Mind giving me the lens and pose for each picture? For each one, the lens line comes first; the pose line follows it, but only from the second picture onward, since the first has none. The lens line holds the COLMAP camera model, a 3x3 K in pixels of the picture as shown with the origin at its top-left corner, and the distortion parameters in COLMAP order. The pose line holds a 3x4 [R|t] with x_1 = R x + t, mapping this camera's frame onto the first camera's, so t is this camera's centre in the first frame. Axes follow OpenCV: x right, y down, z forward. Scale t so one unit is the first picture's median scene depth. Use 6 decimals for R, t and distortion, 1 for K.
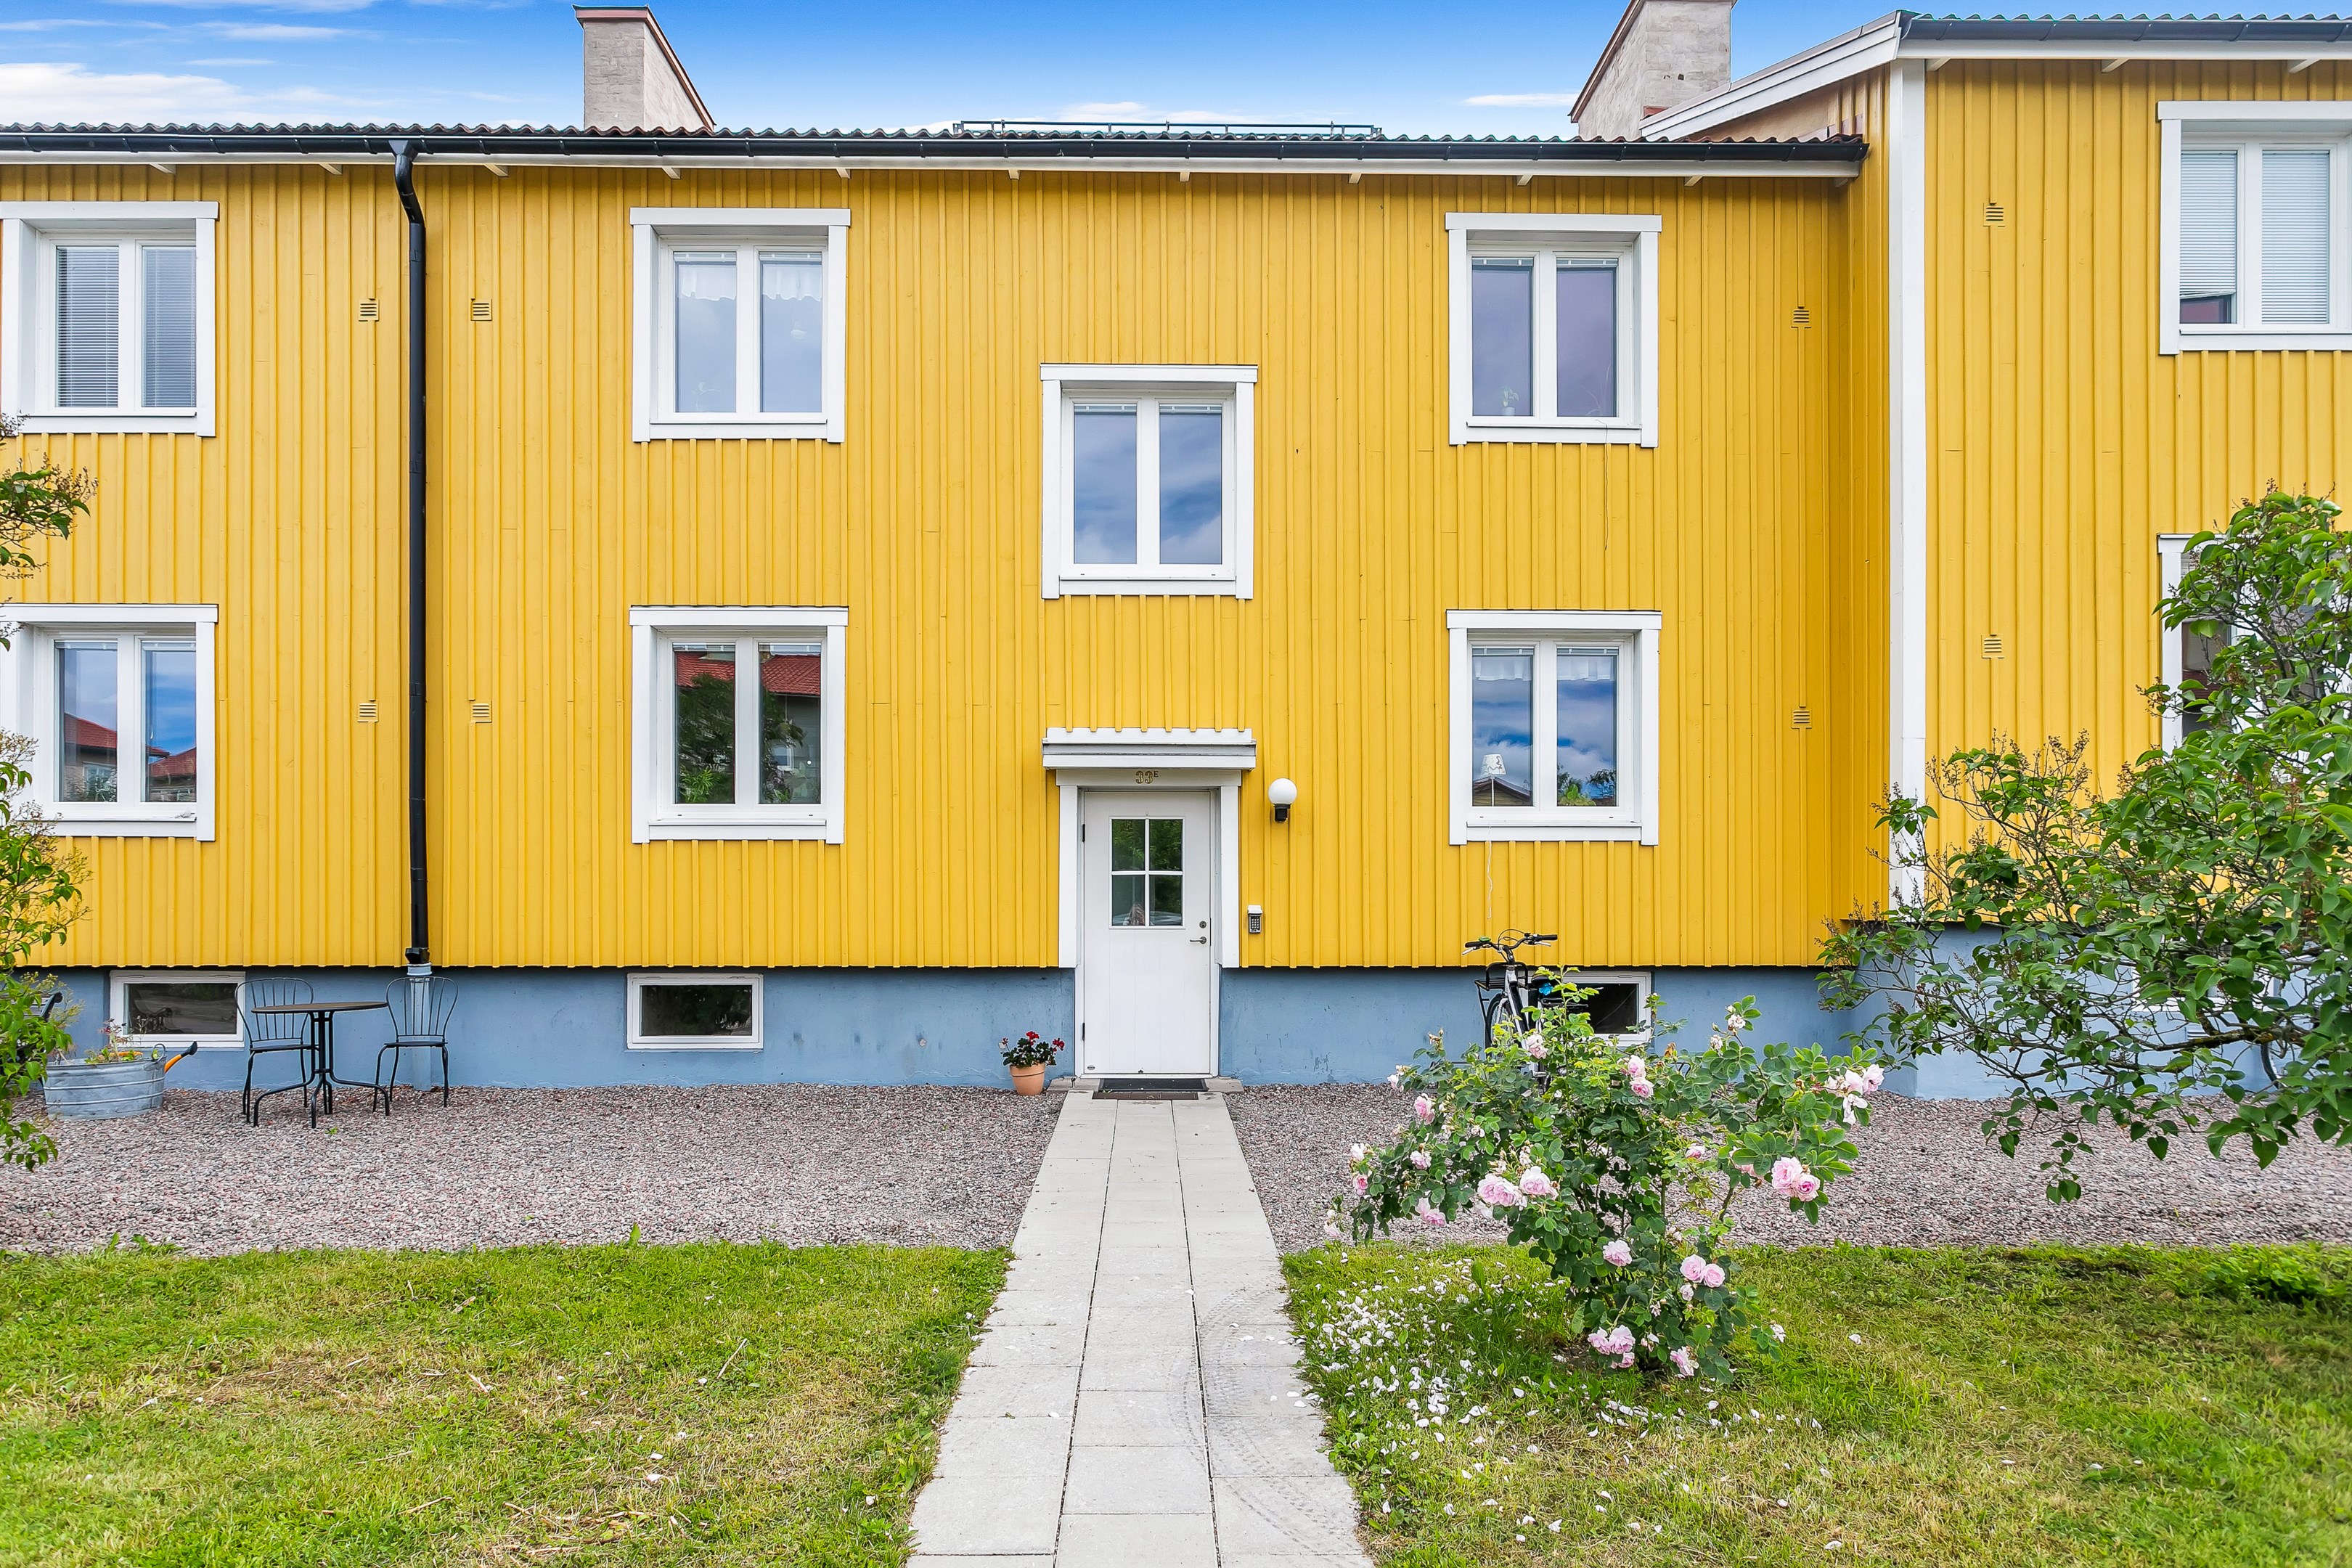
lens RADIAL K [[1282.8, 0, 1191.1], [0, 1282.8, 941.4], [0, 0, 1]] dist [0.001774, 0.004049]
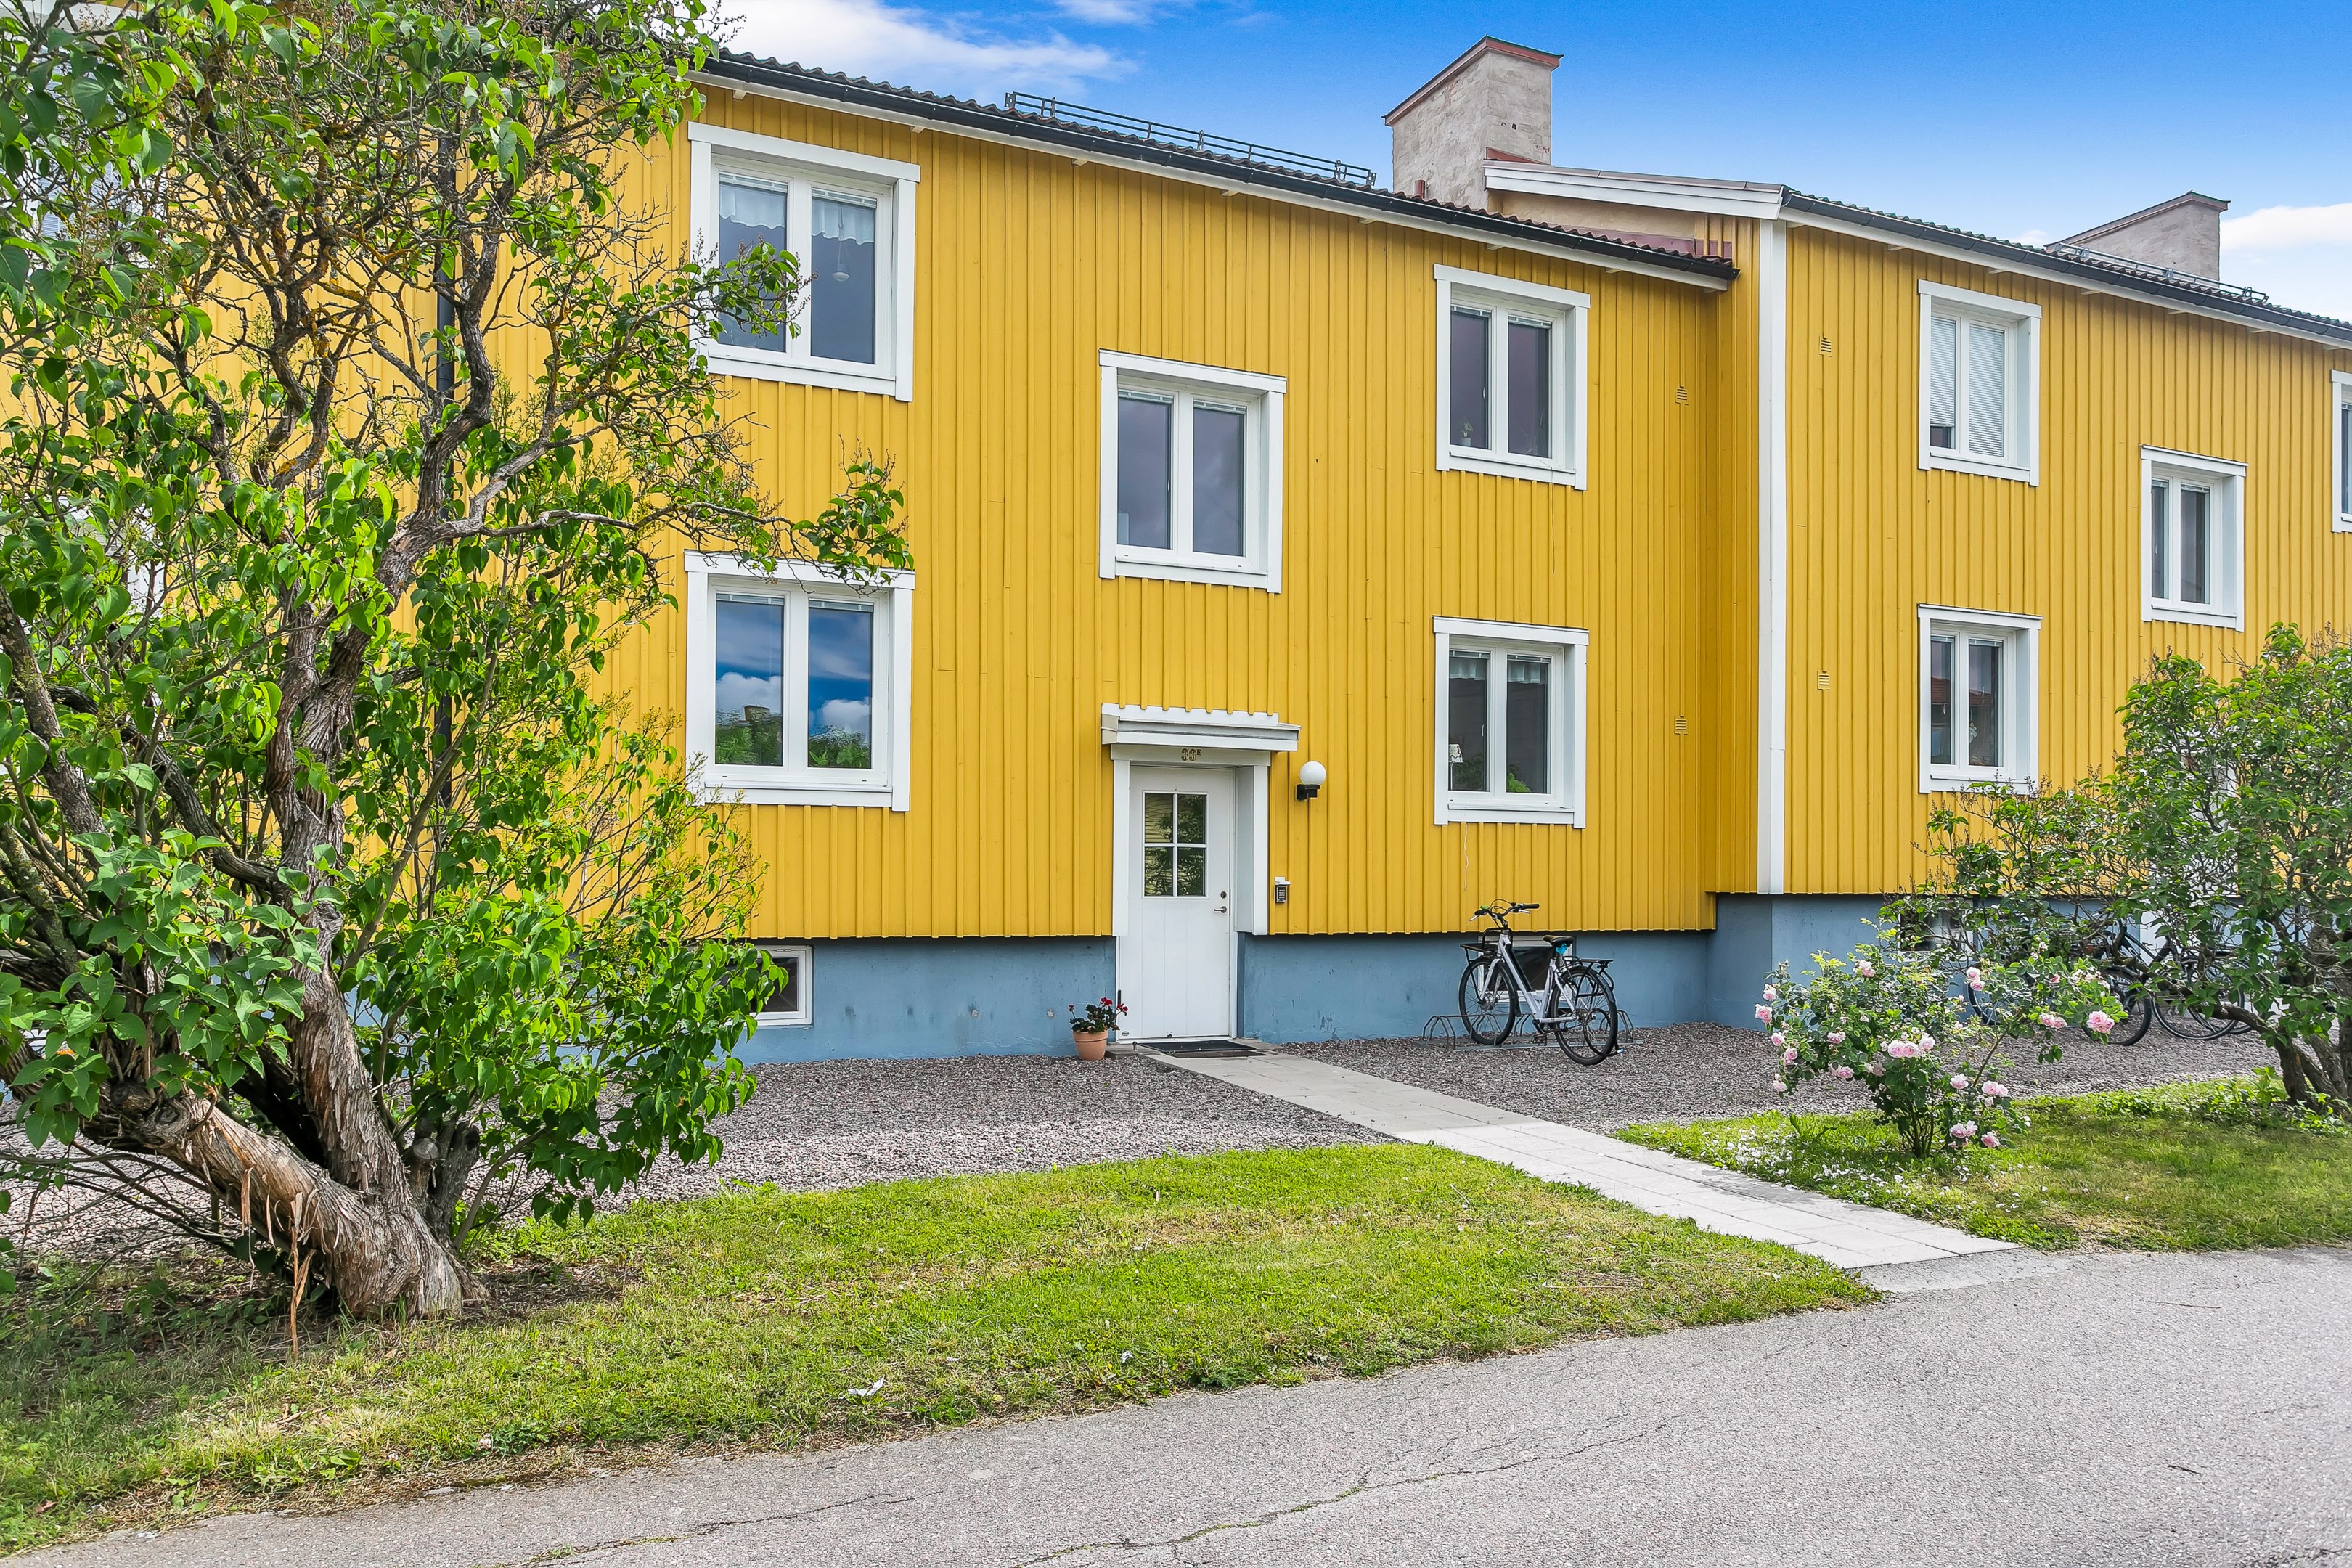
lens RADIAL K [[1640.4, 0, 1171.7], [0, 1640.4, 916.0], [0, 0, 1]] dist [0.009268, -0.001794]
pose [[0.915149, -0.003798, 0.403097, -0.593160], [0.001332, 0.999979, 0.006399, -0.004384], [-0.403113, -0.005319, 0.915135, -0.228953]]
